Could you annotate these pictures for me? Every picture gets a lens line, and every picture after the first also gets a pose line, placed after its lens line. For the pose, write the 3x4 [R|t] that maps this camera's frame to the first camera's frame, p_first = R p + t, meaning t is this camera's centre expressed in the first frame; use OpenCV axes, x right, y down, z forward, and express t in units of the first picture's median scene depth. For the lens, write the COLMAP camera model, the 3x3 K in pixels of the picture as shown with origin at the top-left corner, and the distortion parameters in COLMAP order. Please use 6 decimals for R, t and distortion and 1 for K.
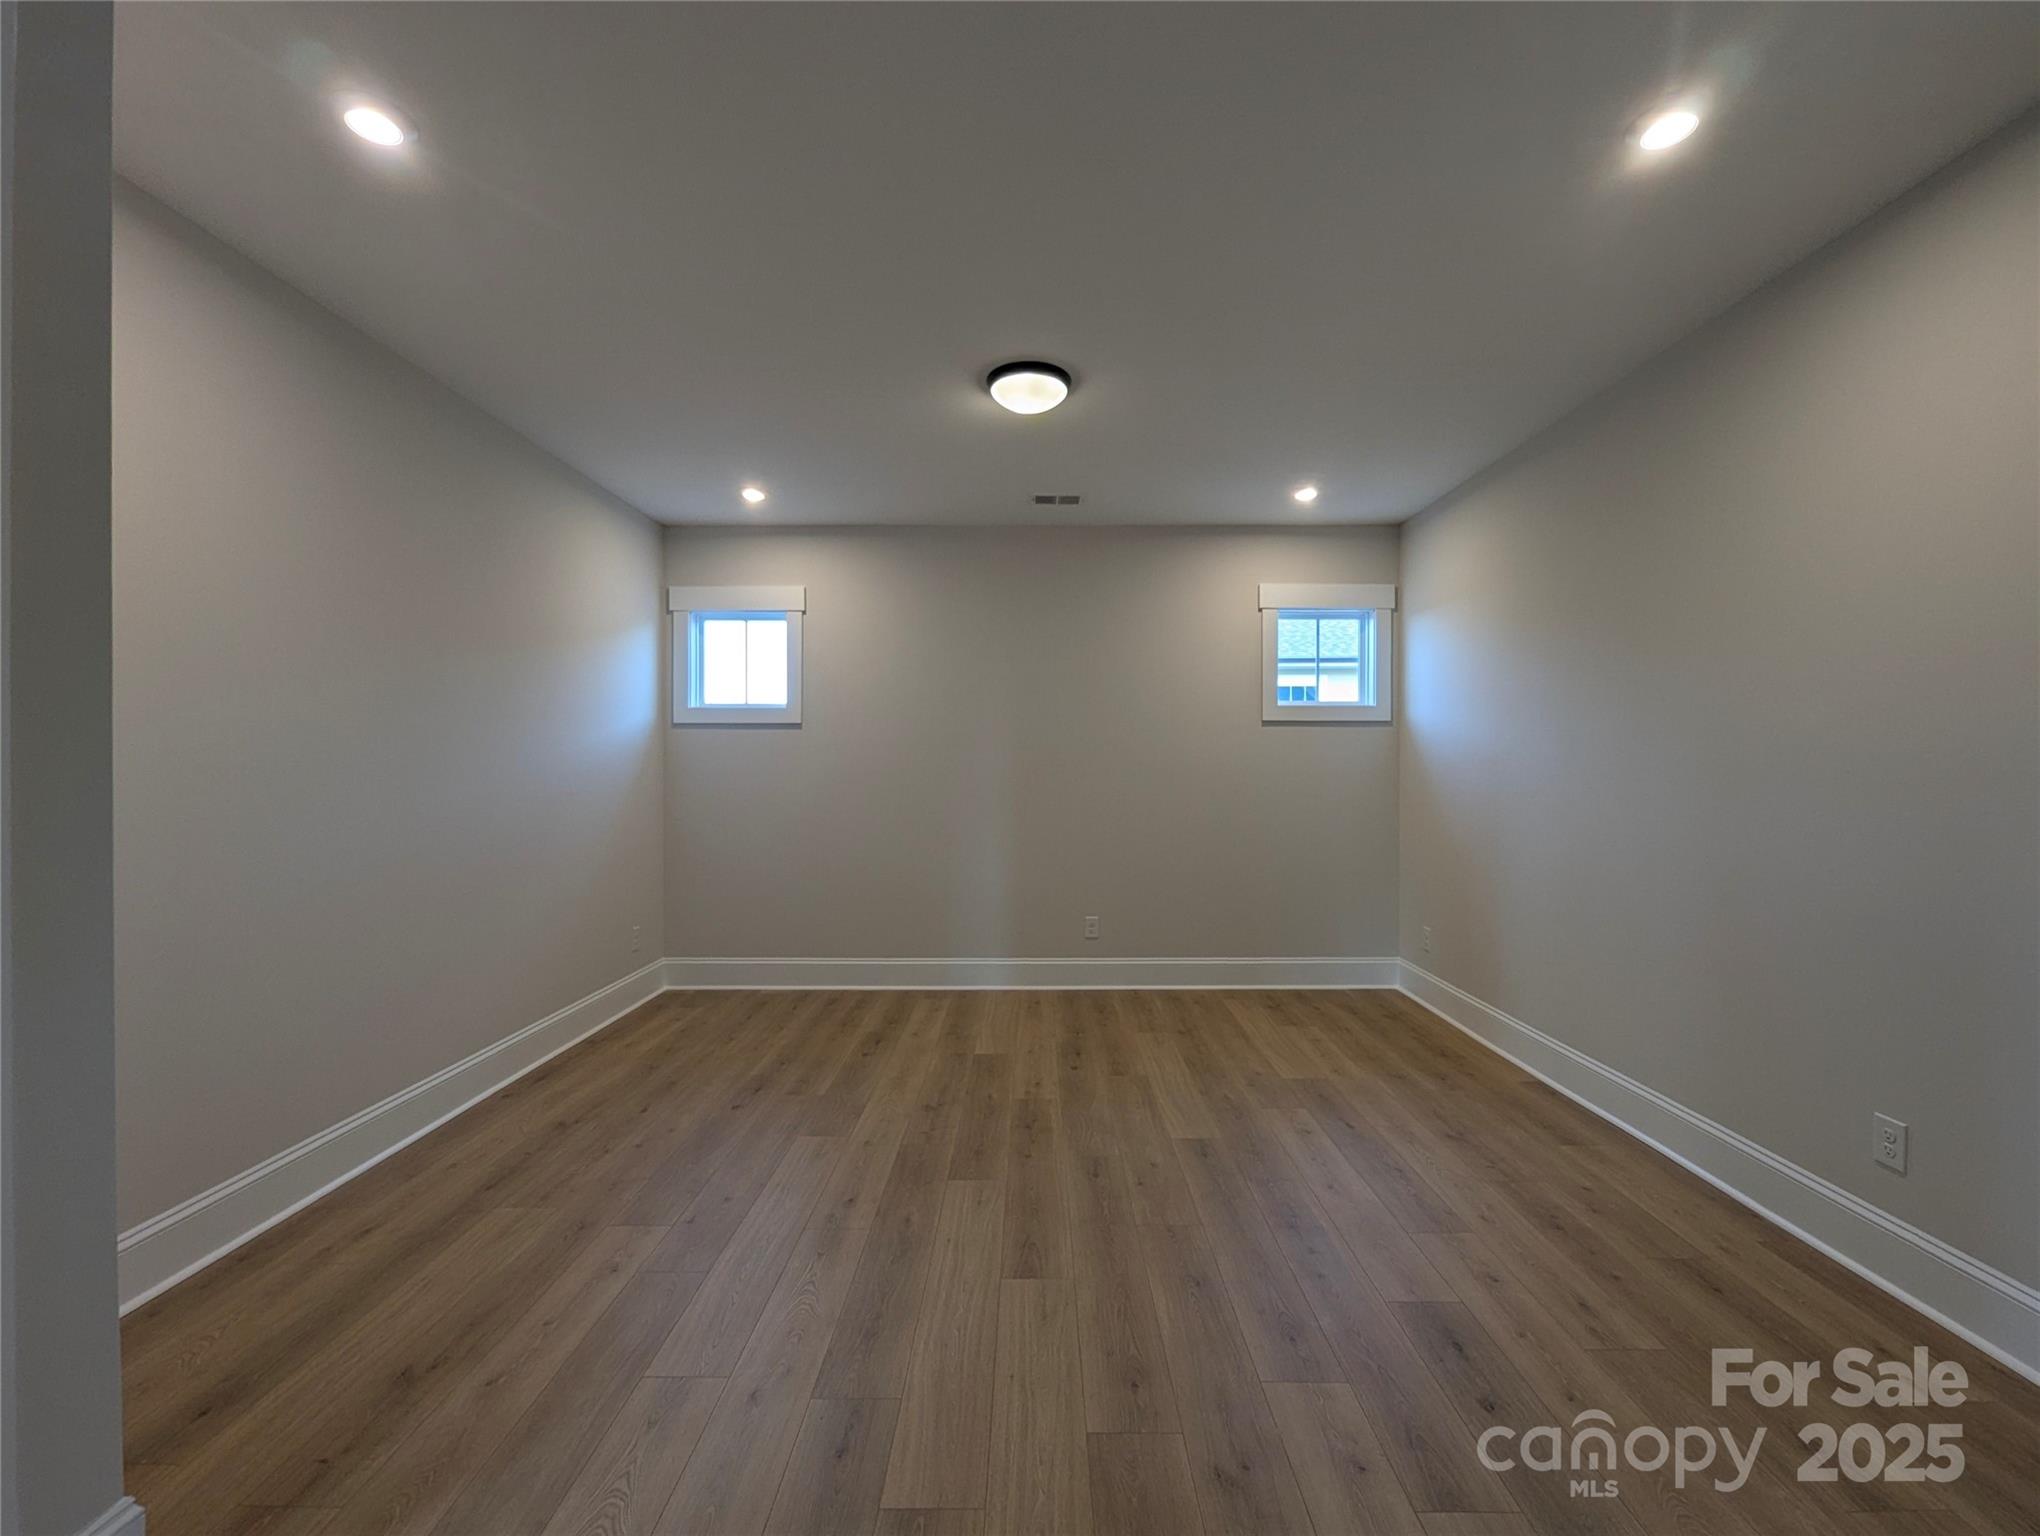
lens RADIAL K [[866.6, 0, 1033.2], [0, 866.6, 775.8], [0, 0, 1]] dist [-0.001605, -0.000940]
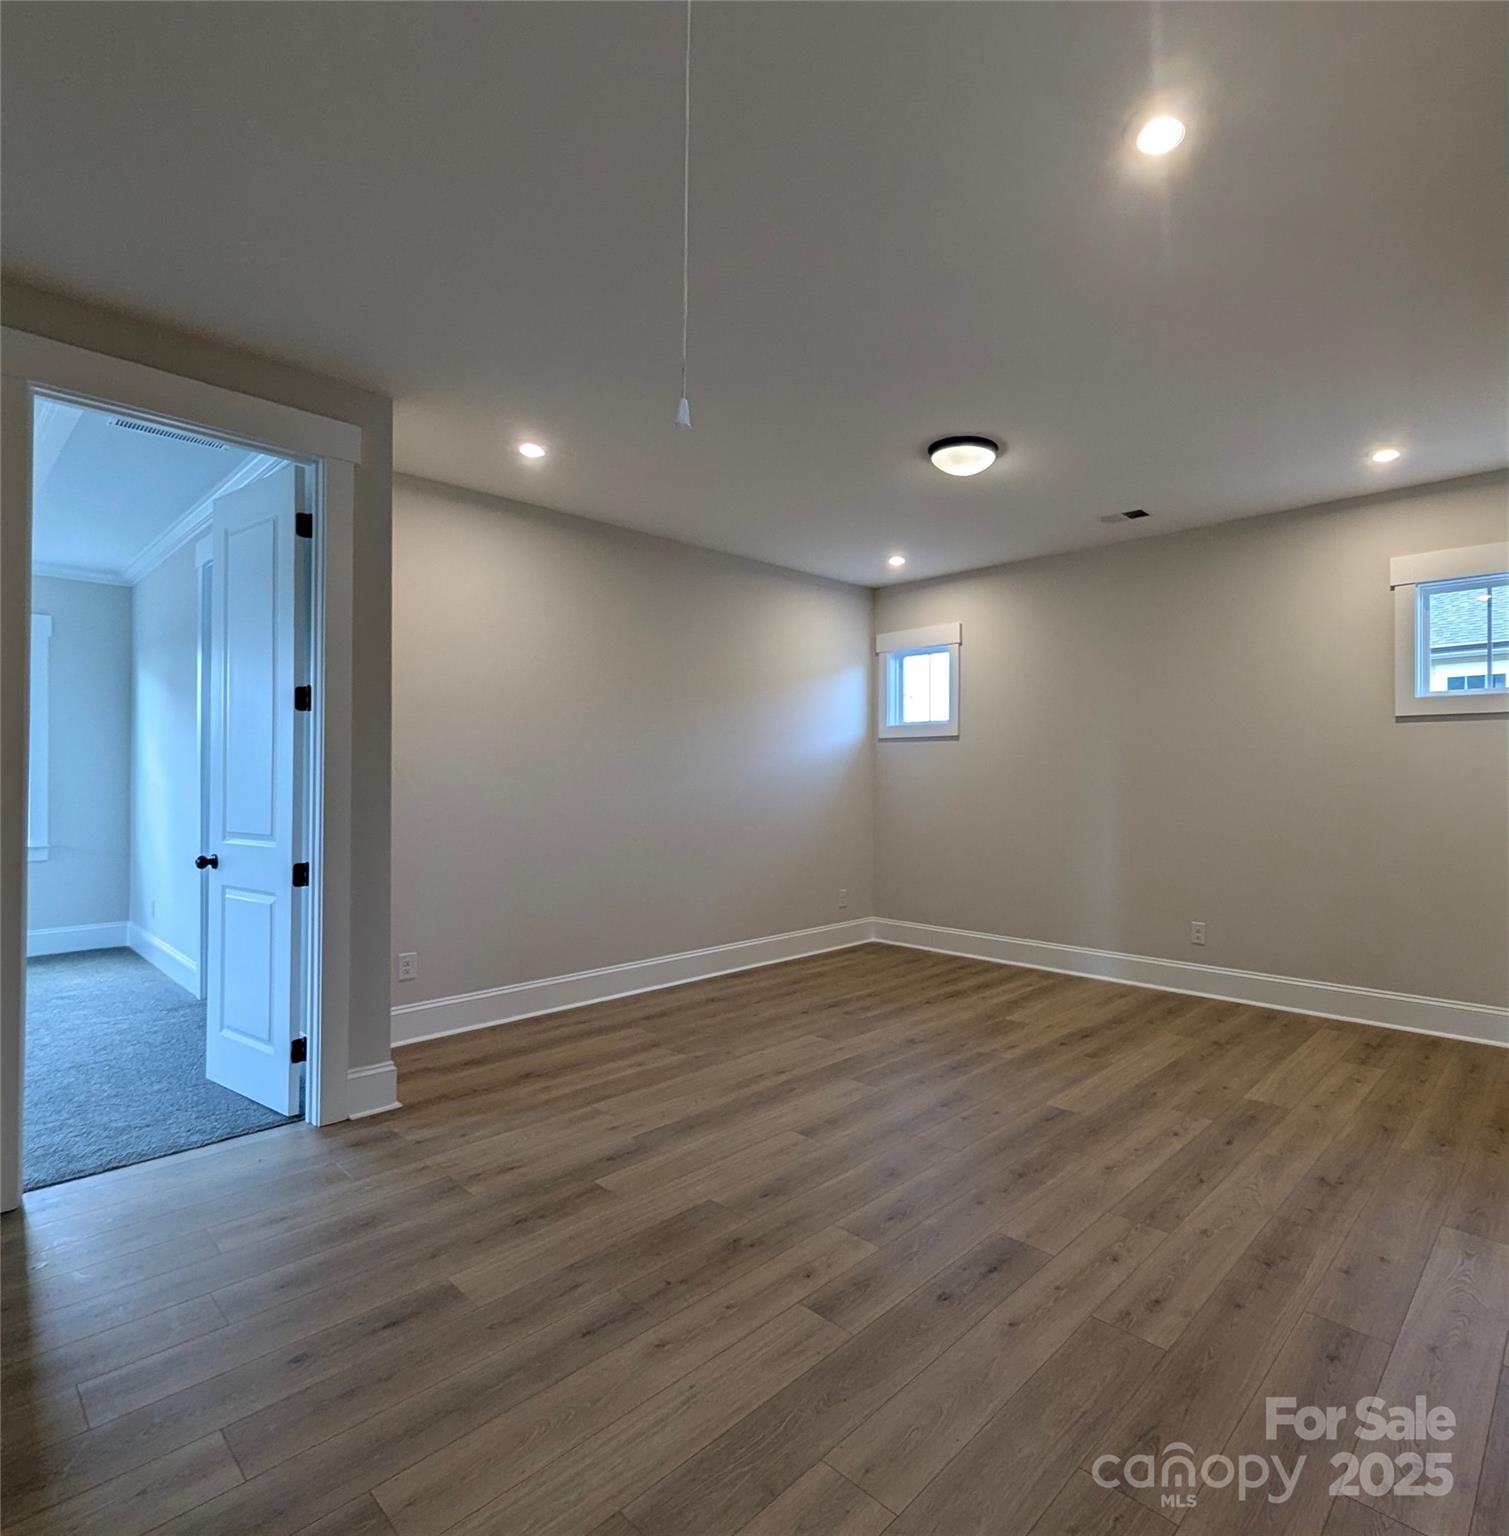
lens RADIAL K [[765.0, 0, 754.5], [0, 765.0, 768.0], [0, 0, 1]] dist [-0.014729, 0.000883]
pose [[0.754307, 0.000562, -0.656521, 0.363902], [-0.010284, 0.999887, -0.010960, -0.000539], [0.656441, 0.015019, 0.754228, 0.003237]]
